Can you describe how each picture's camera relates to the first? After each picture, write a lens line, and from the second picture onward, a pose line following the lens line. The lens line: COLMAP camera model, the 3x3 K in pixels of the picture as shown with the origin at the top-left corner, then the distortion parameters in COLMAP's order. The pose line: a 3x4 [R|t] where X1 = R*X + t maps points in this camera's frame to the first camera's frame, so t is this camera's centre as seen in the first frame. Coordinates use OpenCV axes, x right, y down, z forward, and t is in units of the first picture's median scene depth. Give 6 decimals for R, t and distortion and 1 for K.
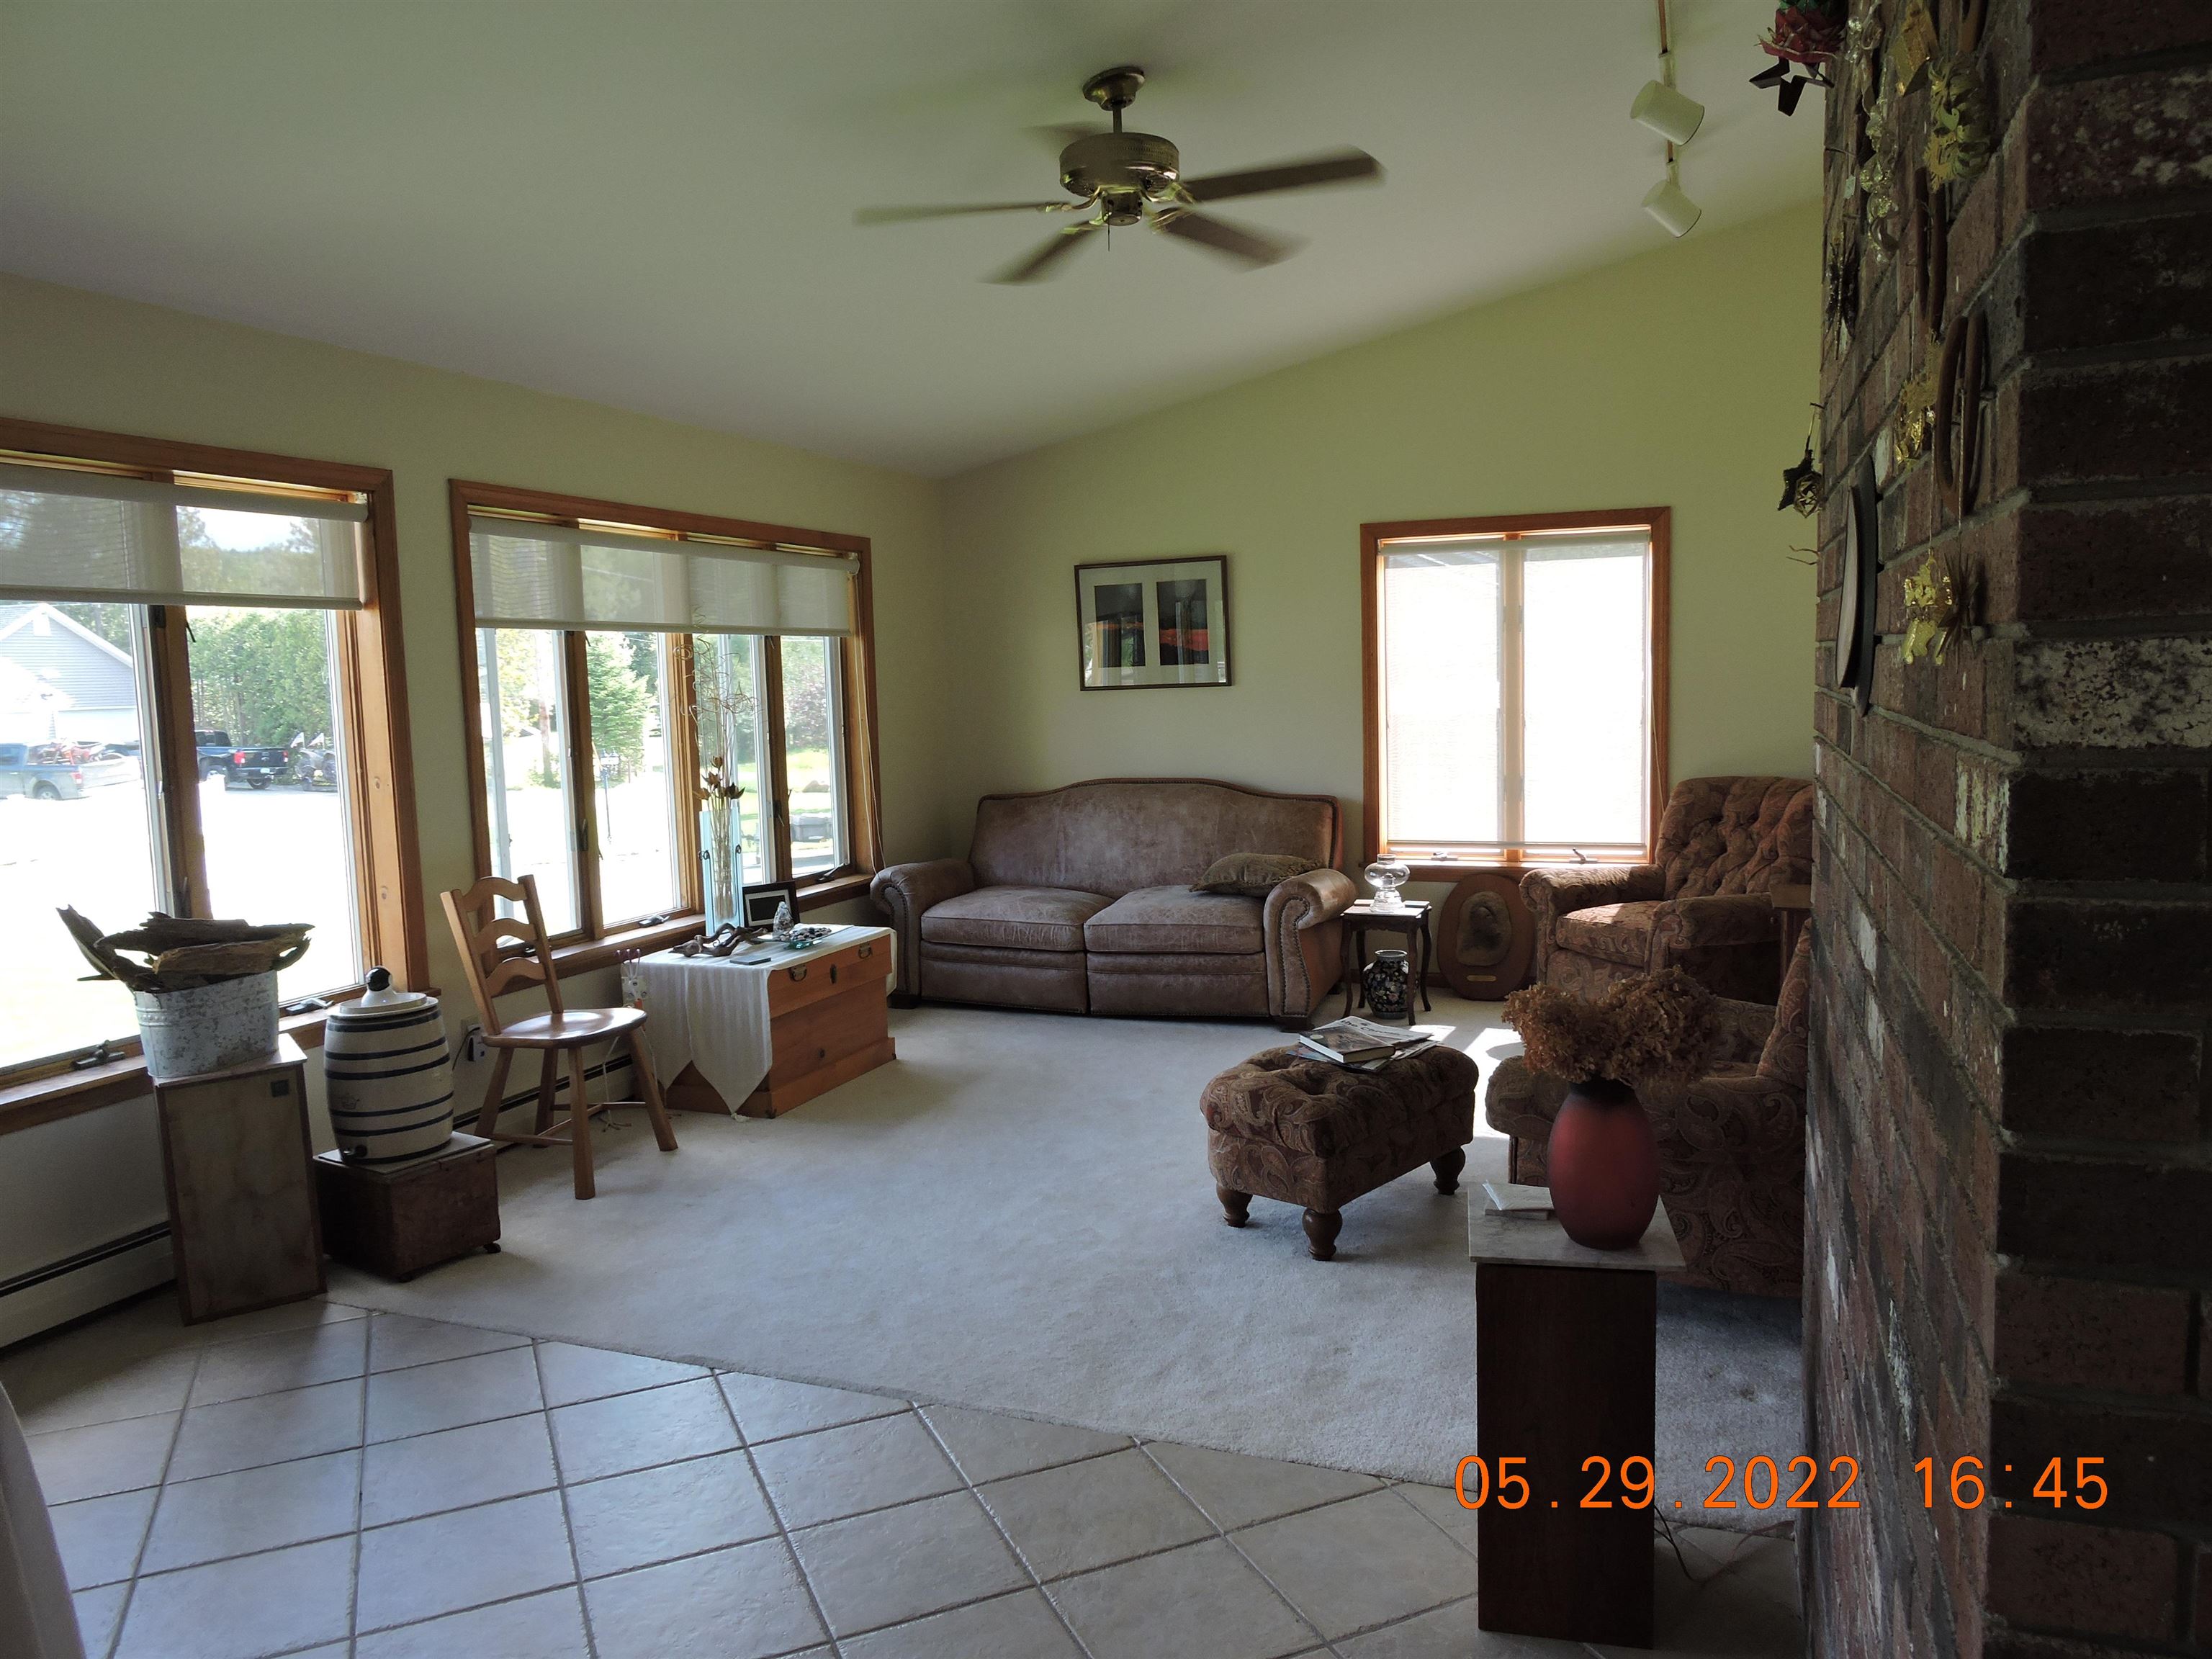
lens RADIAL K [[1573.6, 0, 1097.2], [0, 1573.6, 826.0], [0, 0, 1]] dist [0.000225, -0.009550]
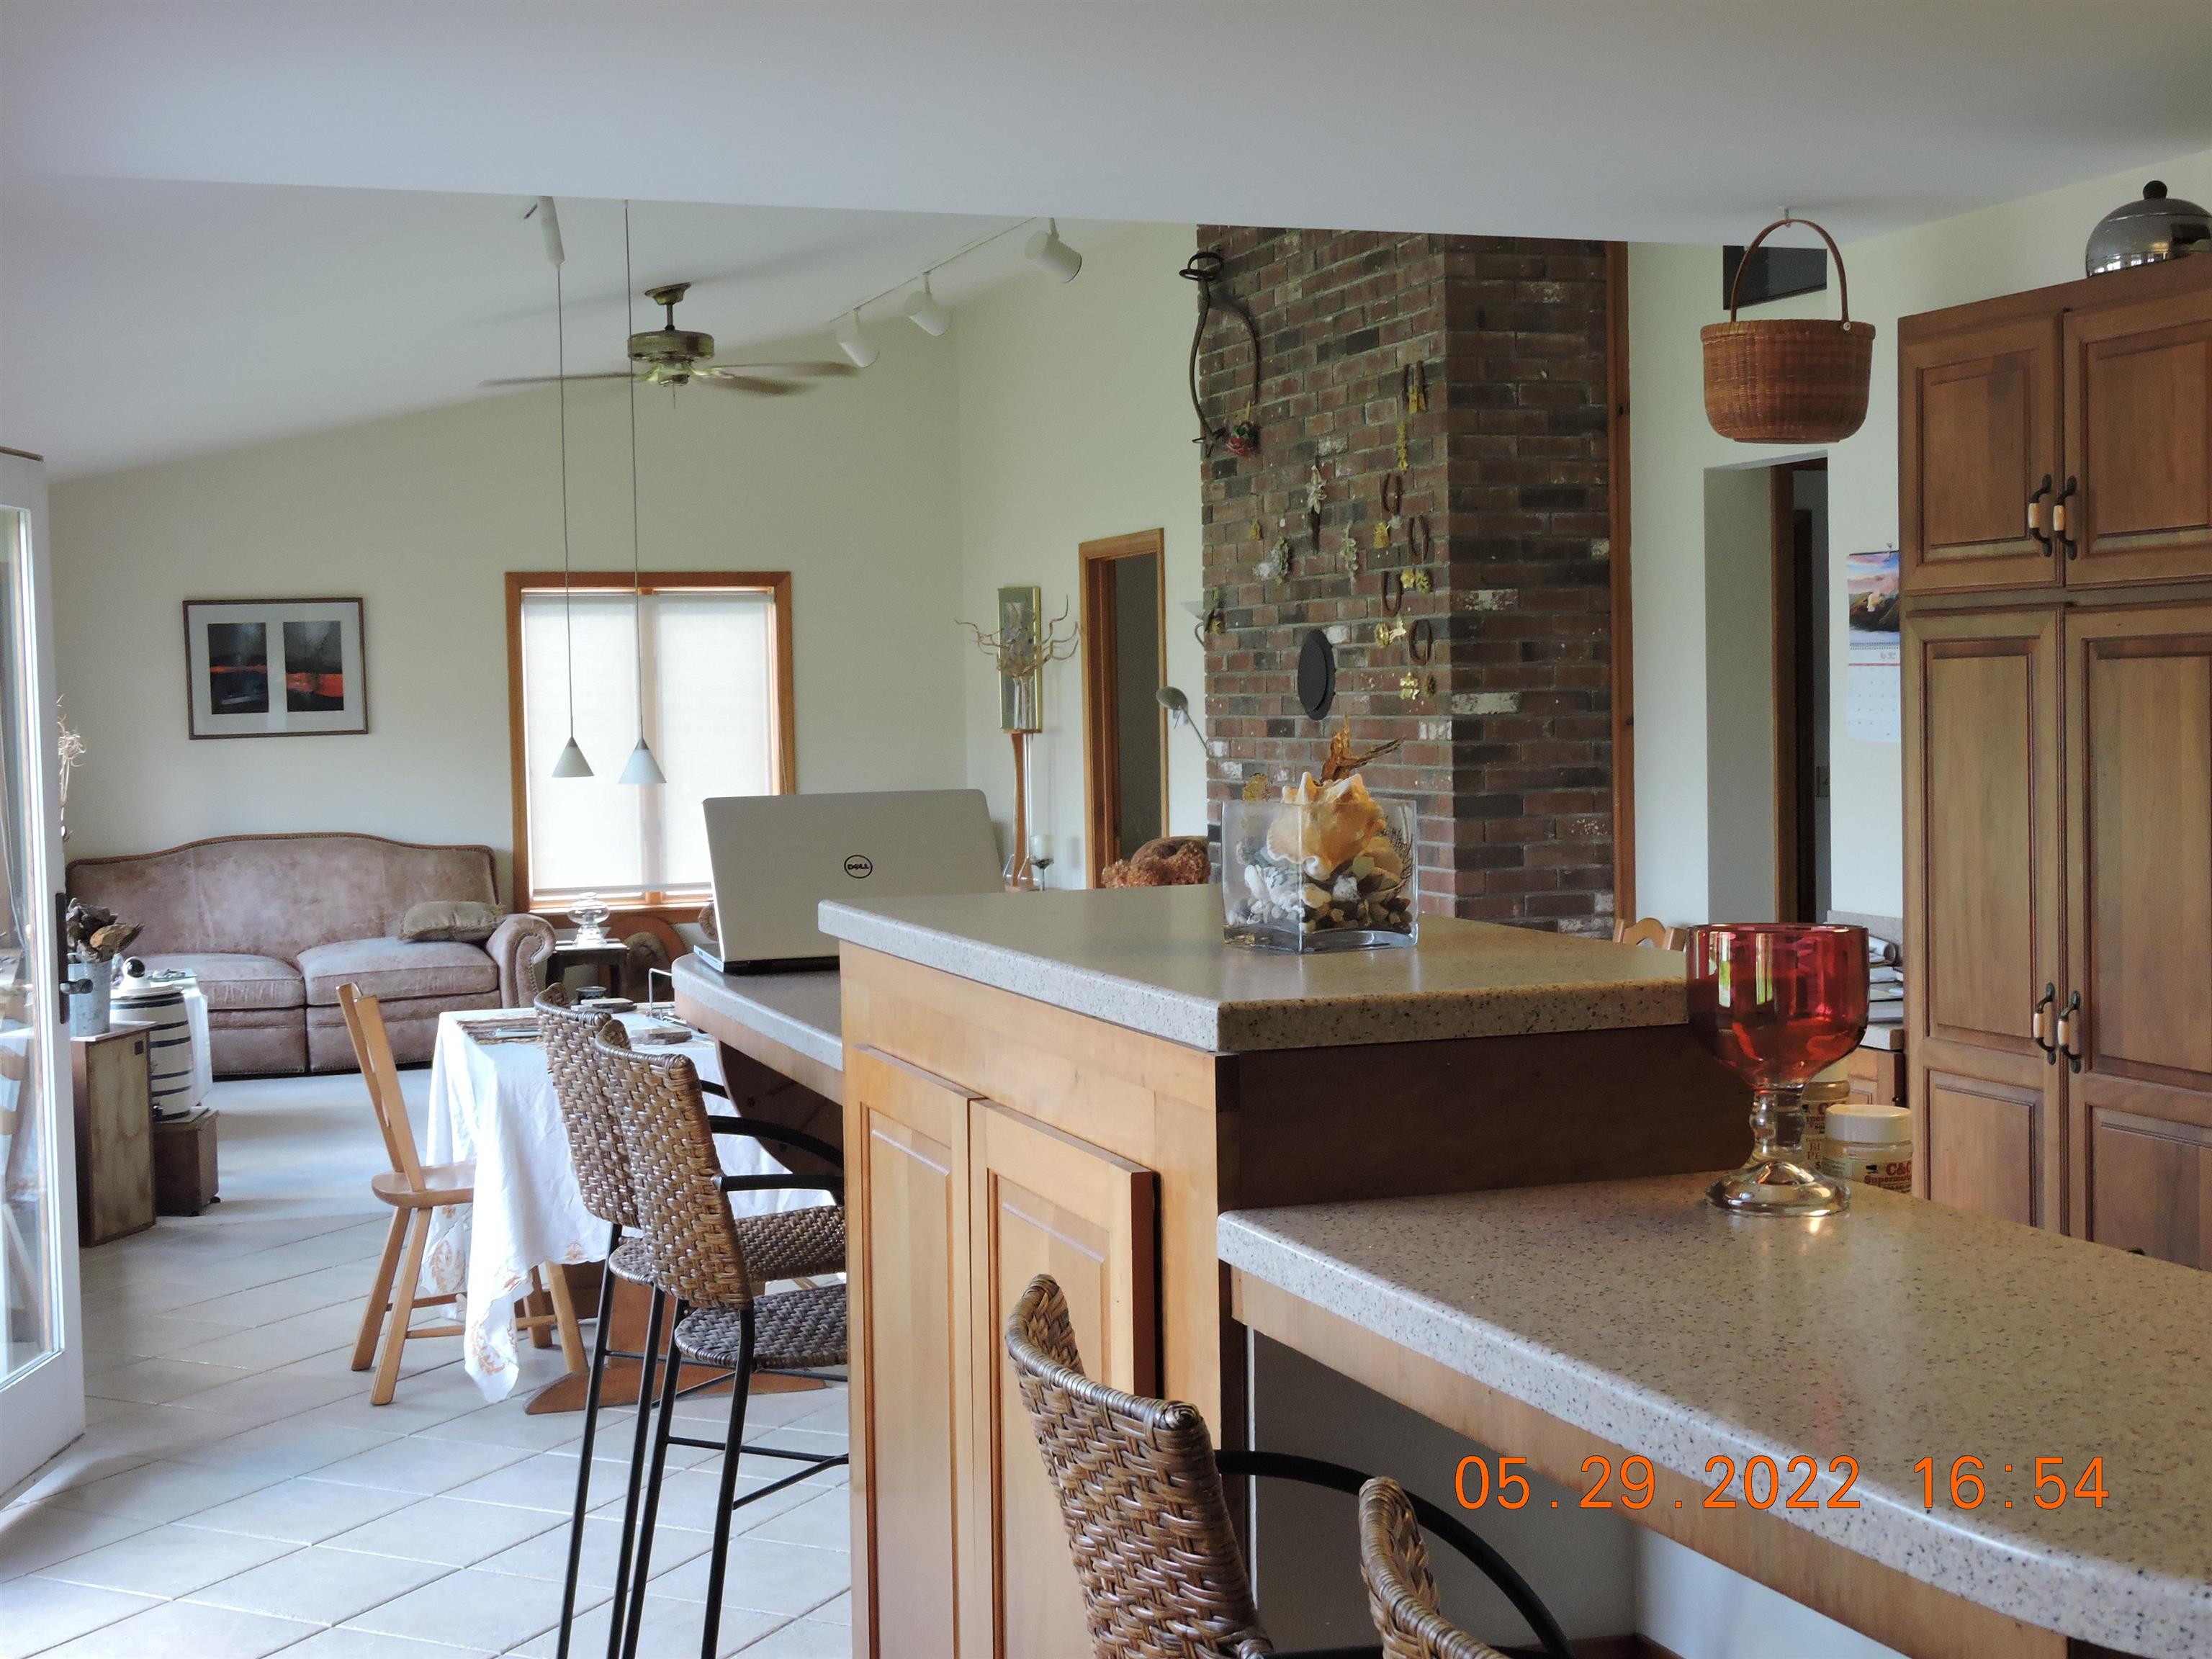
lens RADIAL K [[2879.5, 0, 1112.7], [0, 2879.5, 827.0], [0, 0, 1]] dist [-0.015039, 0.000000]
pose [[0.754751, -0.017068, 0.655790, -0.755046], [0.063223, 0.996901, -0.046817, 0.080632], [-0.652958, 0.076796, 0.753491, -0.626037]]
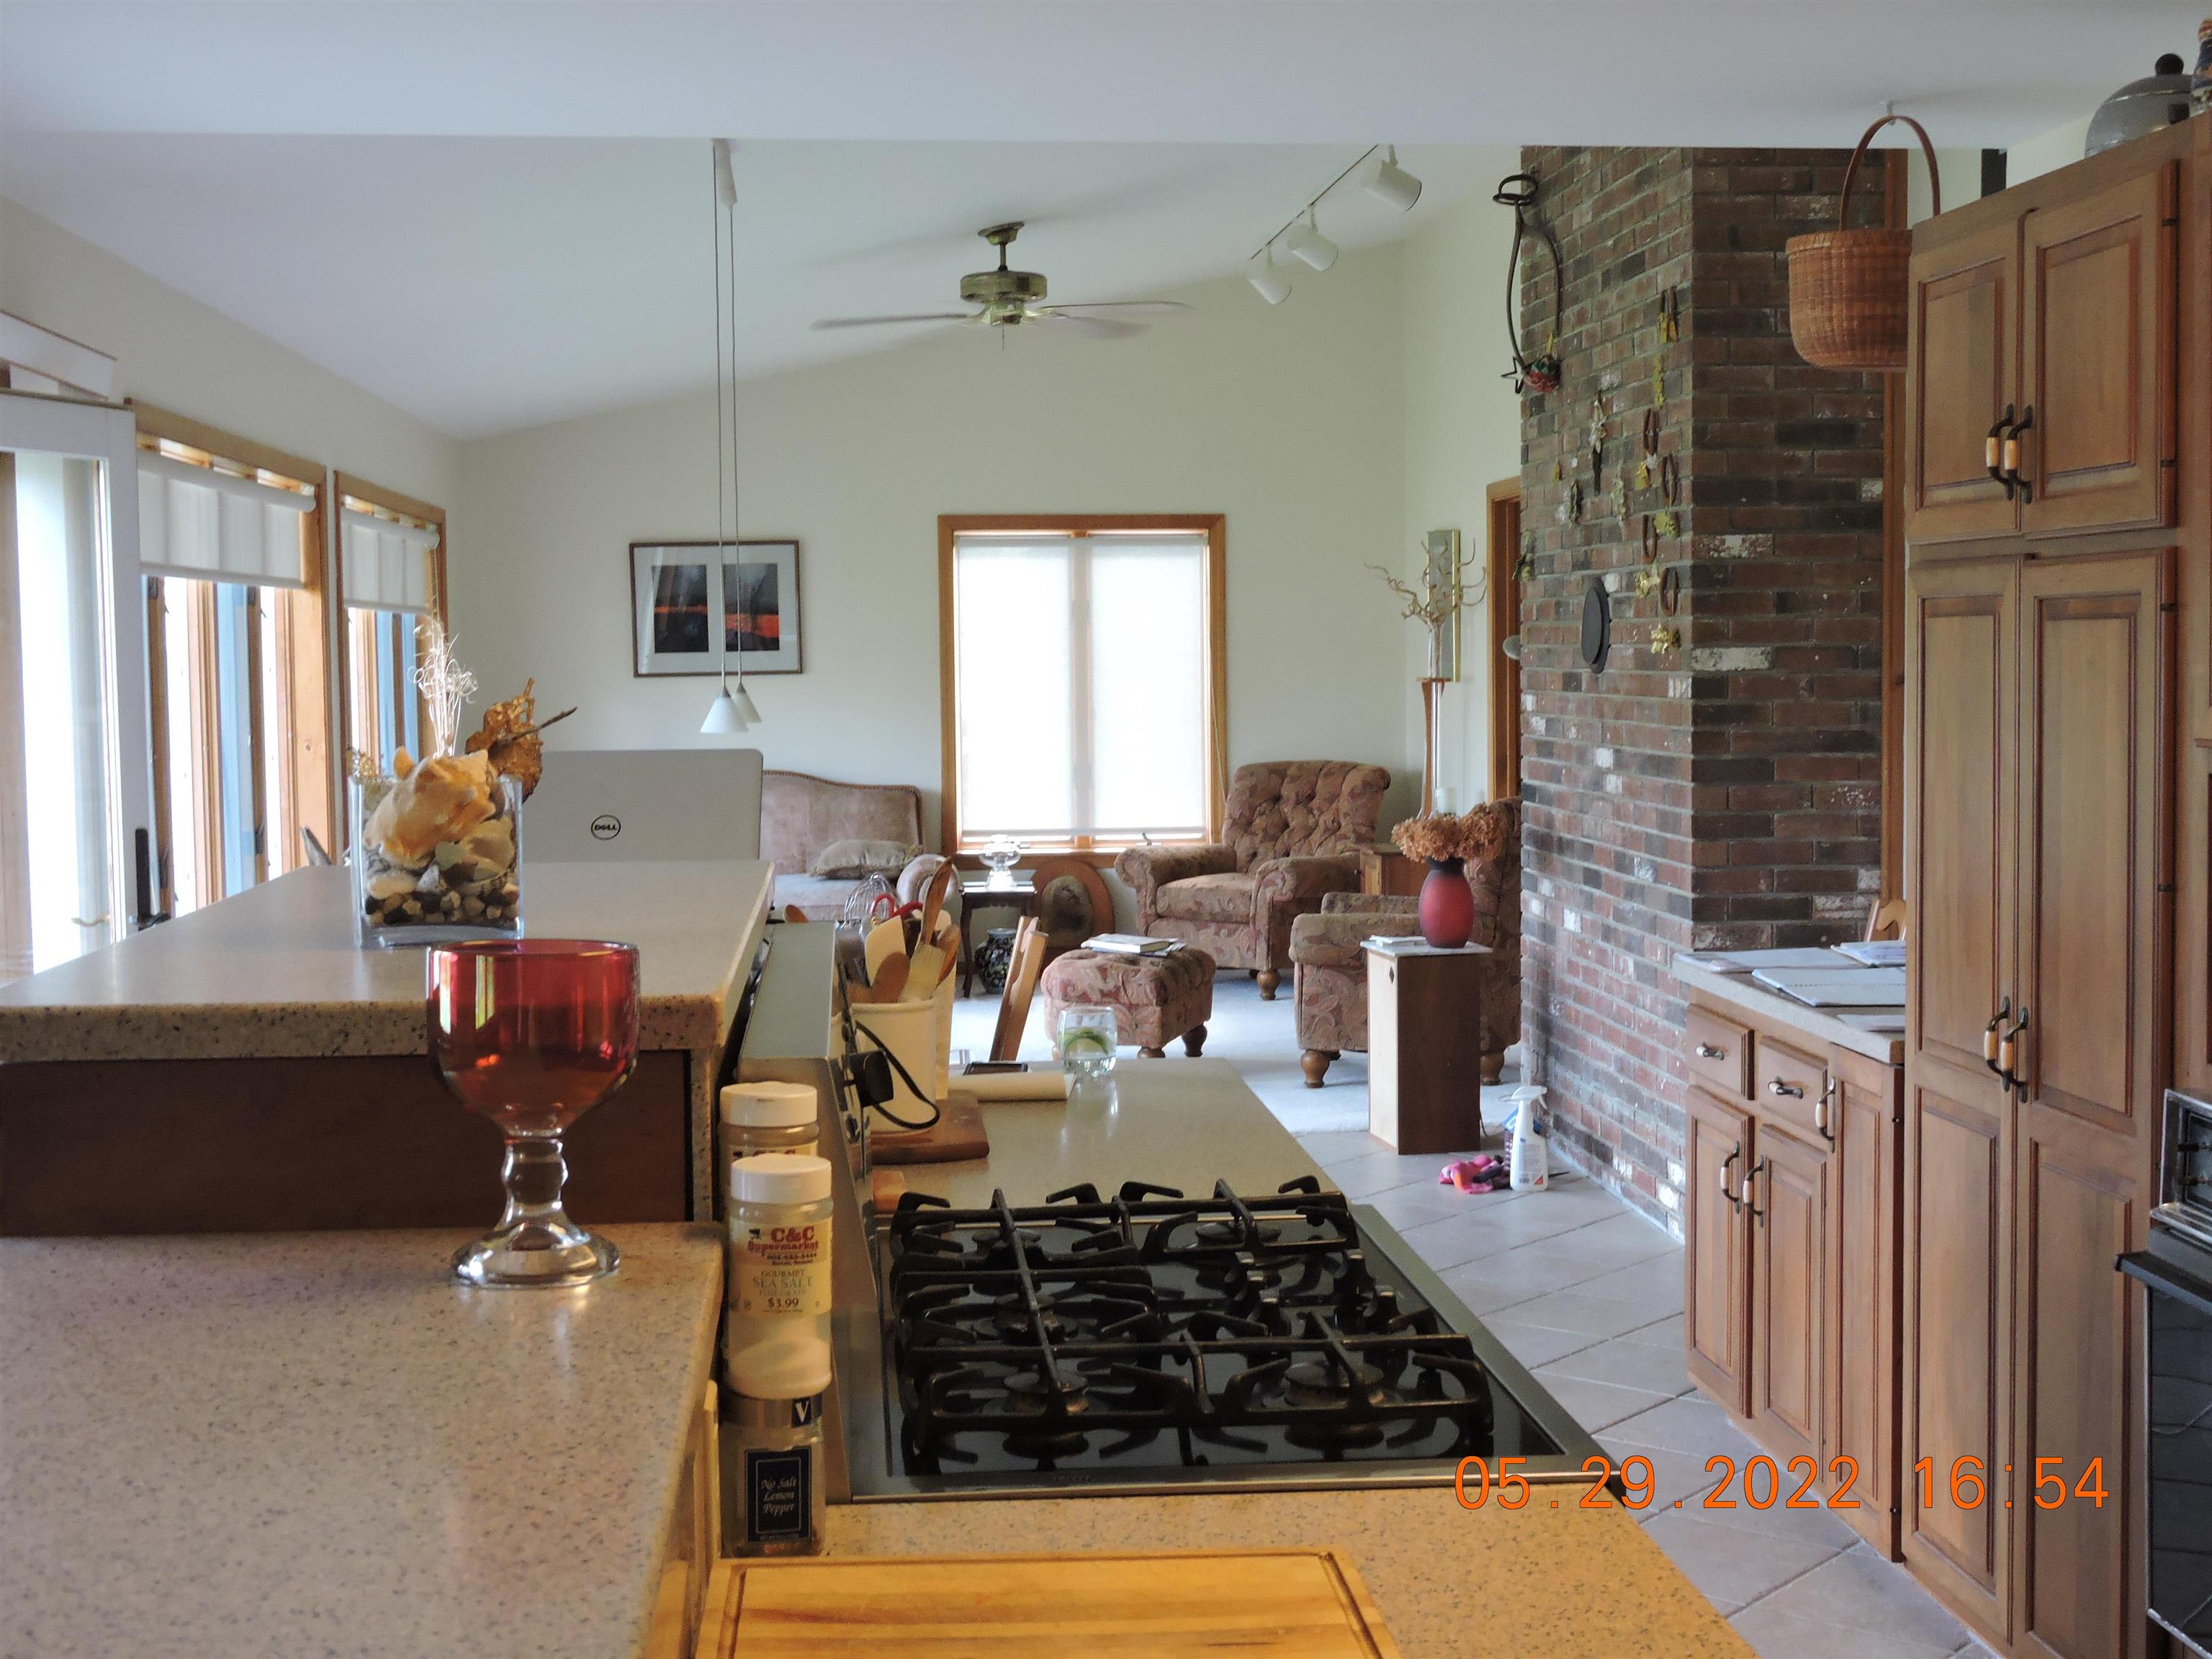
lens RADIAL K [[2879.5, 0, 1101.4], [0, 2879.5, 829.5], [0, 0, 1]] dist [-0.015039, 0.000000]
pose [[0.894951, -0.009273, 0.446068, -0.572347], [0.028916, 0.998888, -0.037249, 0.082026], [-0.445226, 0.046235, 0.894224, -0.696021]]
